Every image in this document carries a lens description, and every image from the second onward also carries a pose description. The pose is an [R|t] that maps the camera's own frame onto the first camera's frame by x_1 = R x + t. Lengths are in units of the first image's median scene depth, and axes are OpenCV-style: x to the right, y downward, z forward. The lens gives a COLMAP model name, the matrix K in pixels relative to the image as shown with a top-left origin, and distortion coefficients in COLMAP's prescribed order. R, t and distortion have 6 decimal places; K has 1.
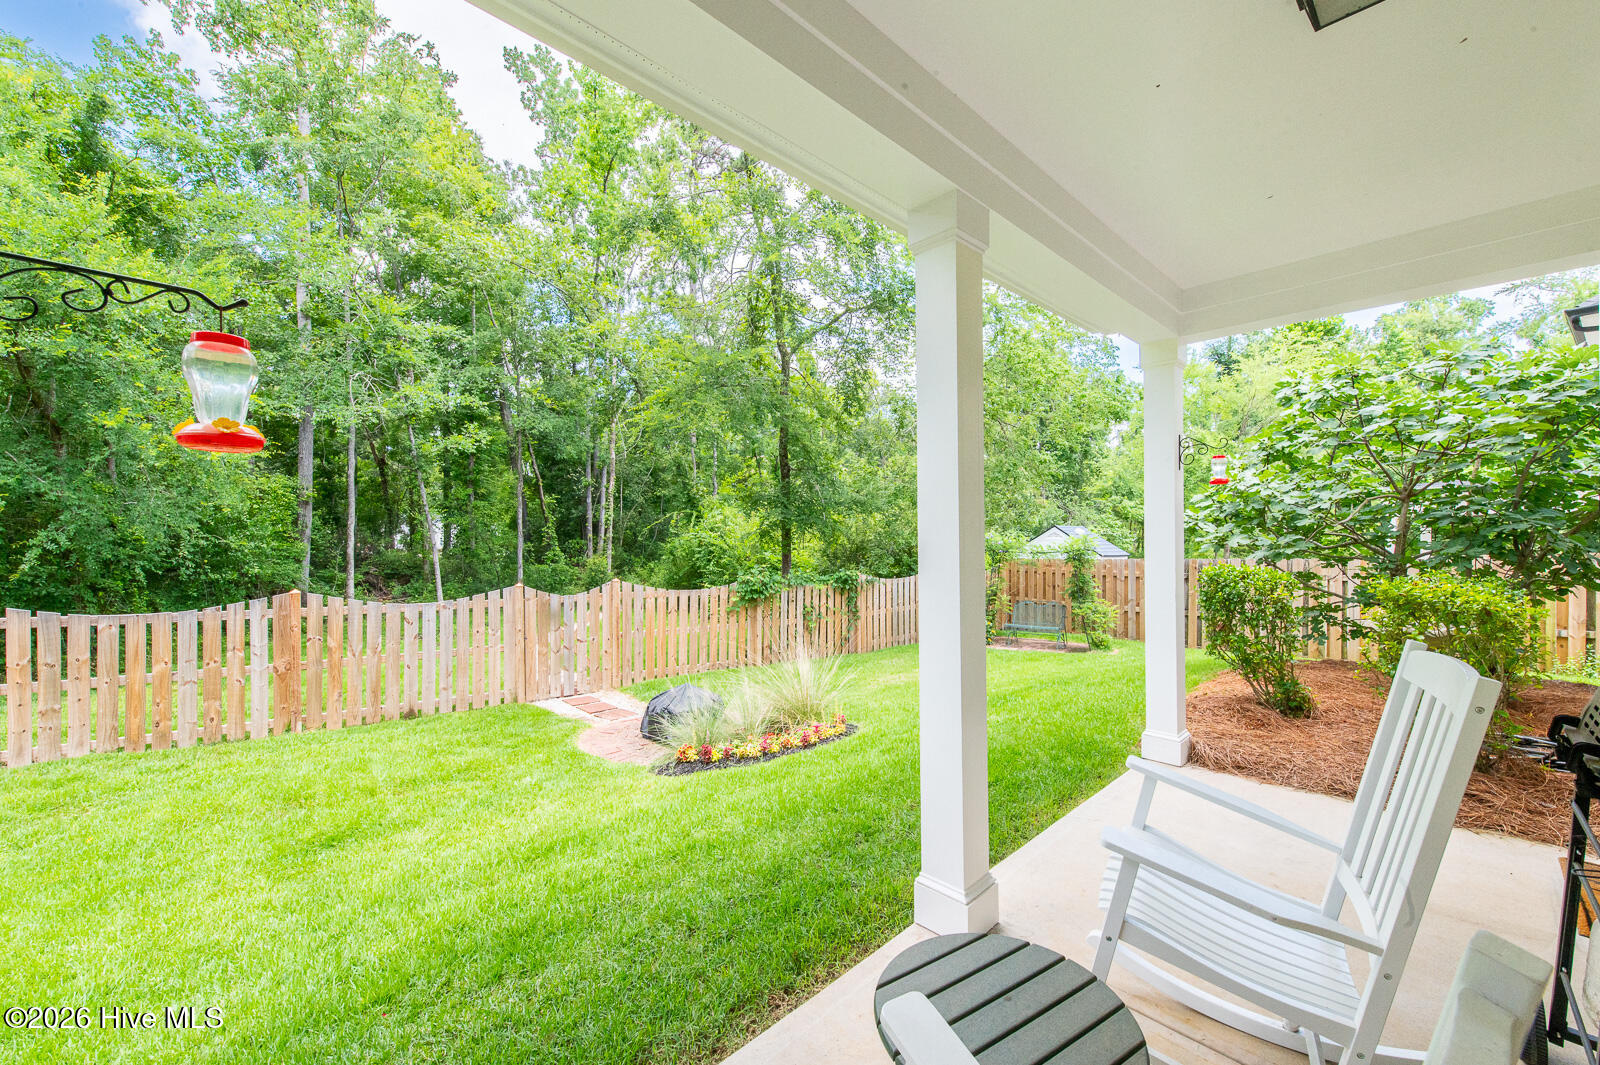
lens RADIAL K [[644.8, 0, 807.7], [0, 644.8, 530.2], [0, 0, 1]] dist [0.008710, -0.002128]
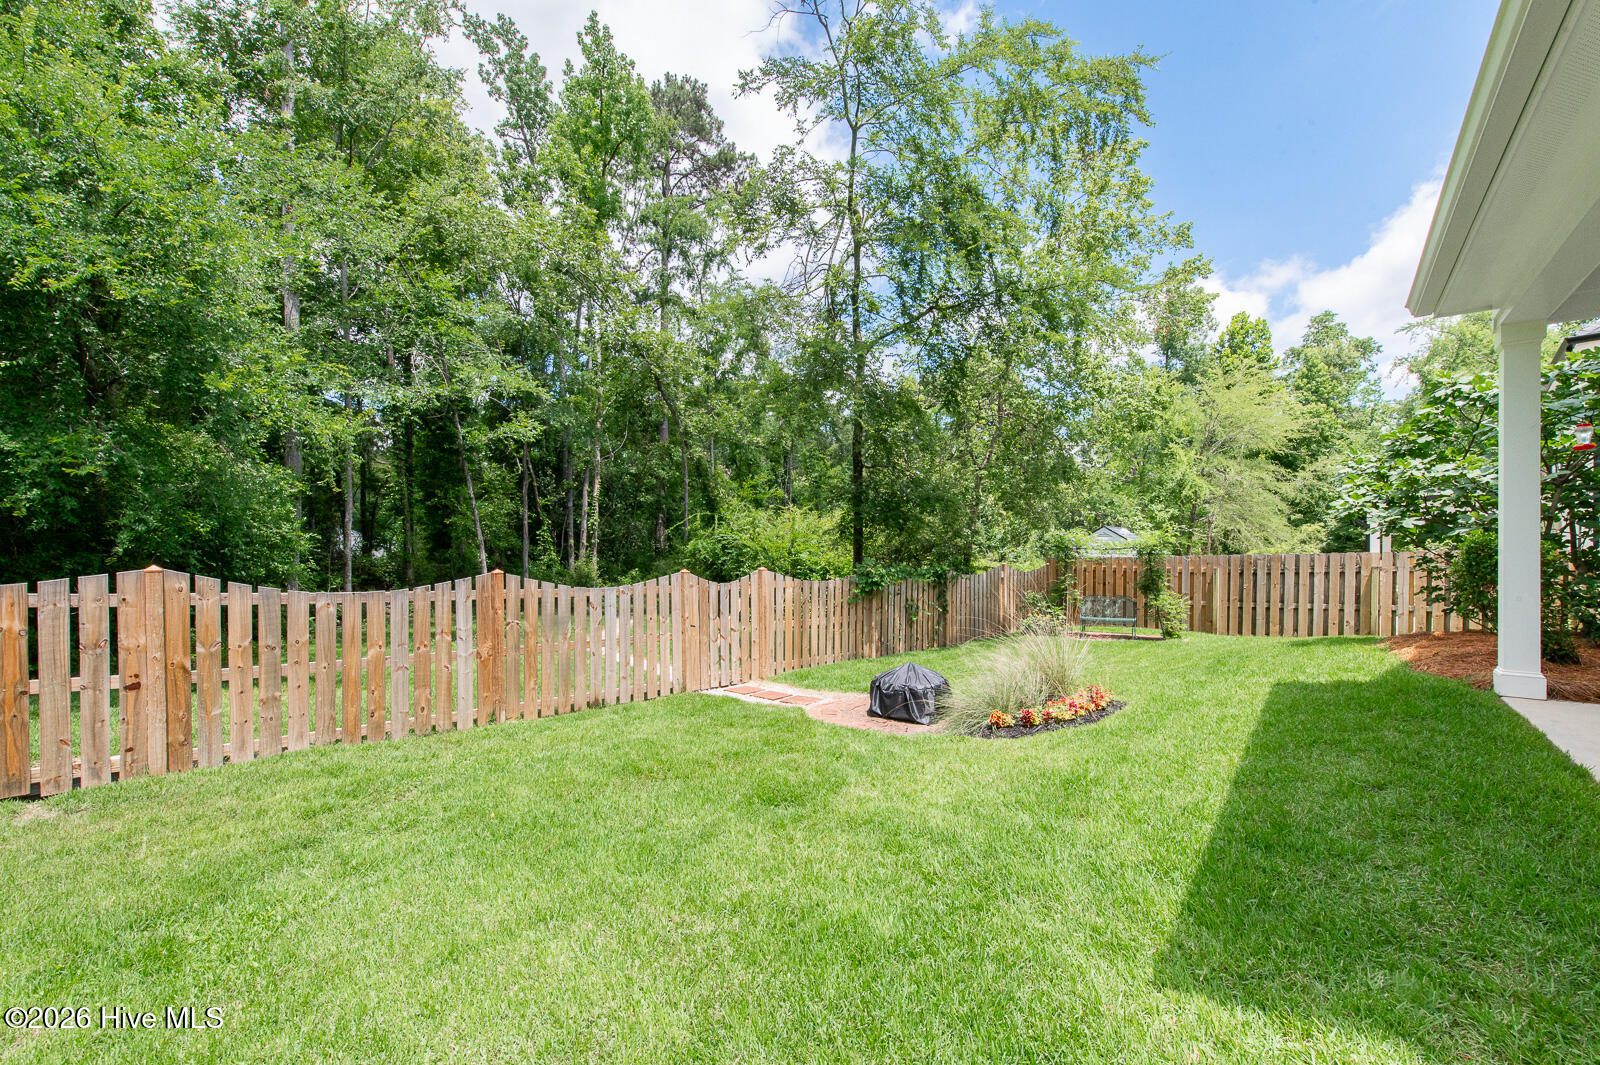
lens RADIAL K [[644.8, 0, 823.5], [0, 644.8, 556.8], [0, 0, 1]] dist [0.008710, -0.002128]
pose [[0.991819, 0.001688, 0.127638, -0.363792], [-0.004156, 0.999809, 0.019076, 0.043946], [-0.127581, -0.019451, 0.991637, 0.019365]]
